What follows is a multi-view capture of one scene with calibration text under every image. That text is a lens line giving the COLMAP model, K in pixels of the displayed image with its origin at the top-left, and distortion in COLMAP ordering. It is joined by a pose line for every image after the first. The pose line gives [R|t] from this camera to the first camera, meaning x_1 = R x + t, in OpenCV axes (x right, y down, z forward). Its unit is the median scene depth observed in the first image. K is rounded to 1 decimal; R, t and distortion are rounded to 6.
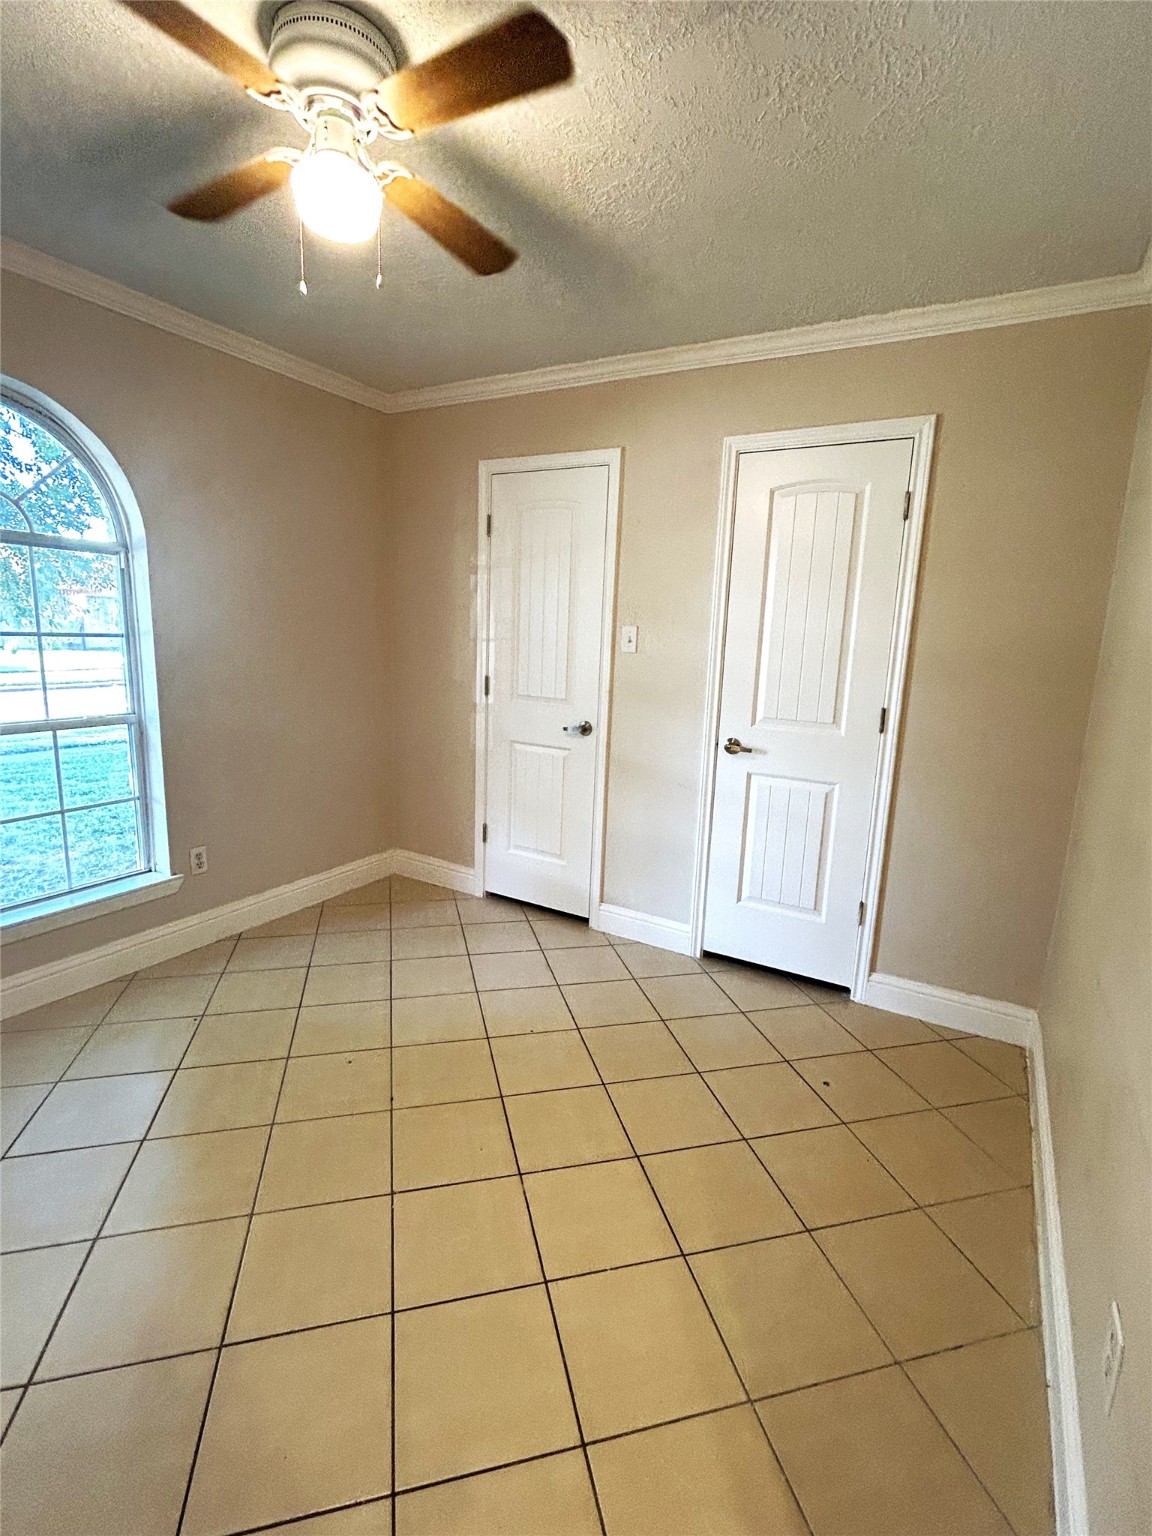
lens RADIAL K [[714.7, 0, 576.0], [0, 714.7, 768.0], [0, 0, 1]] dist [0.004649, 0.000687]
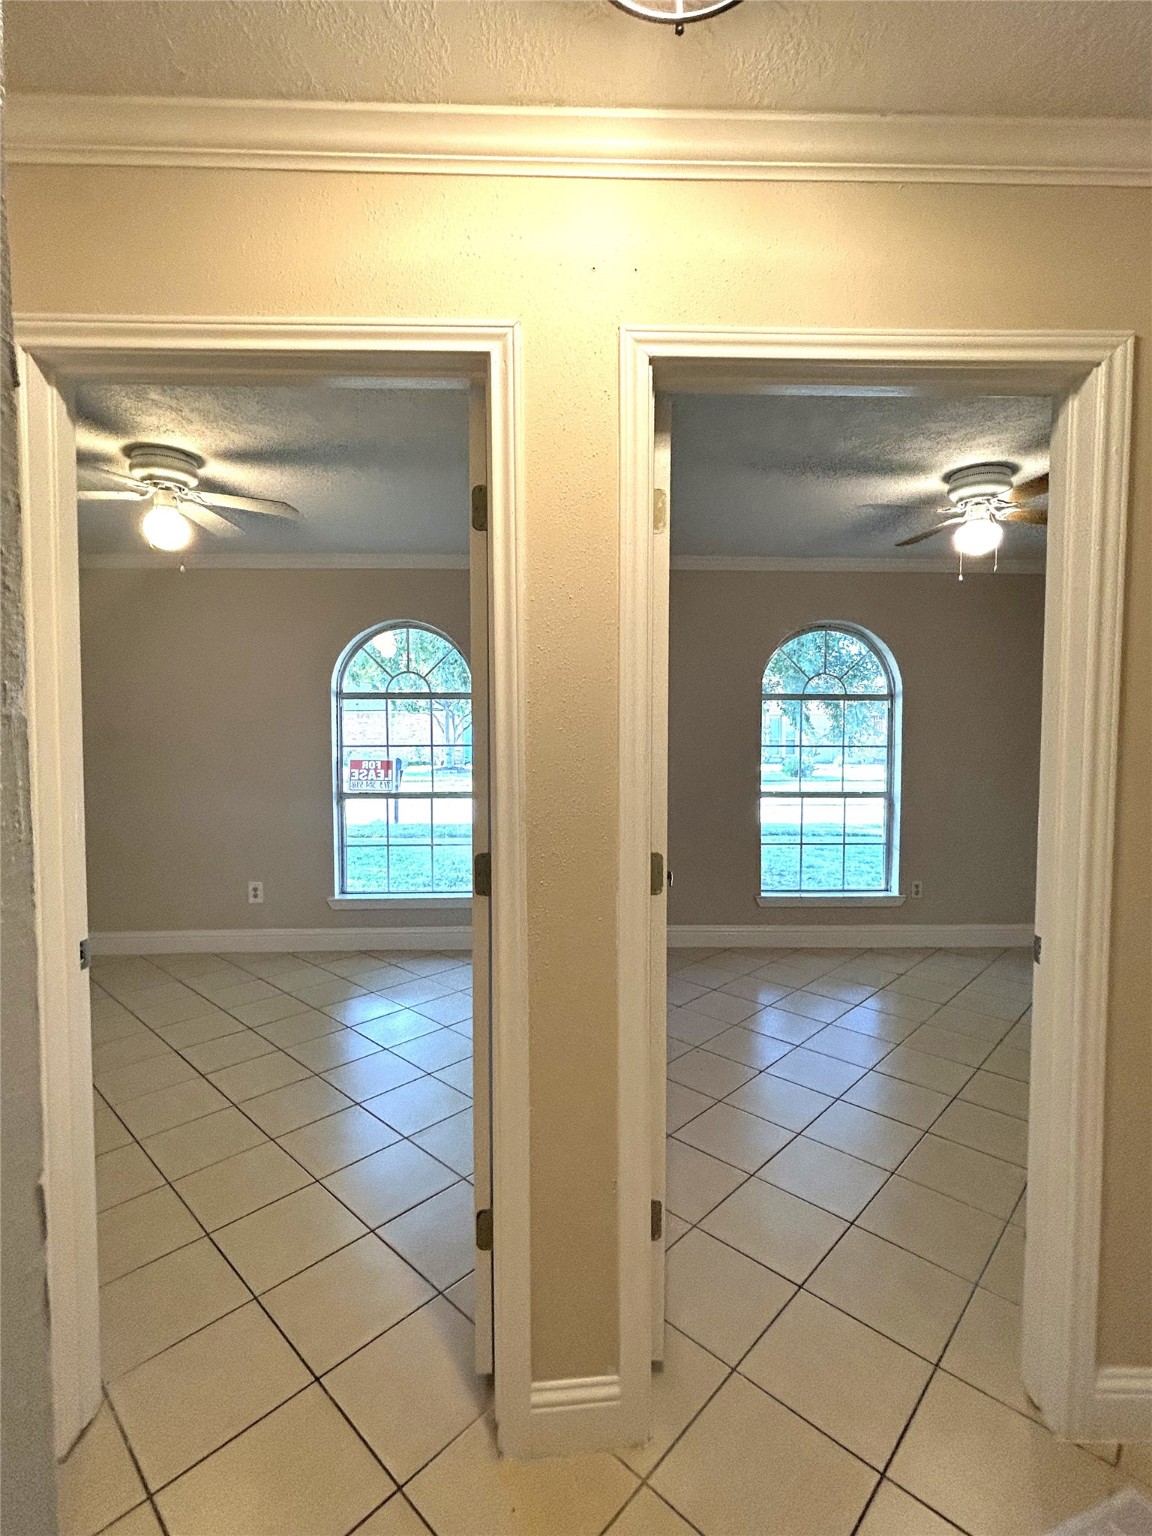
lens RADIAL K [[714.7, 0, 576.0], [0, 714.7, 768.0], [0, 0, 1]] dist [0.004649, 0.000687]
pose [[0.524073, 0.006036, -0.851652, 0.431163], [-0.142302, 0.986538, -0.080575, 0.107914], [0.839701, 0.163419, 0.517877, -0.493656]]
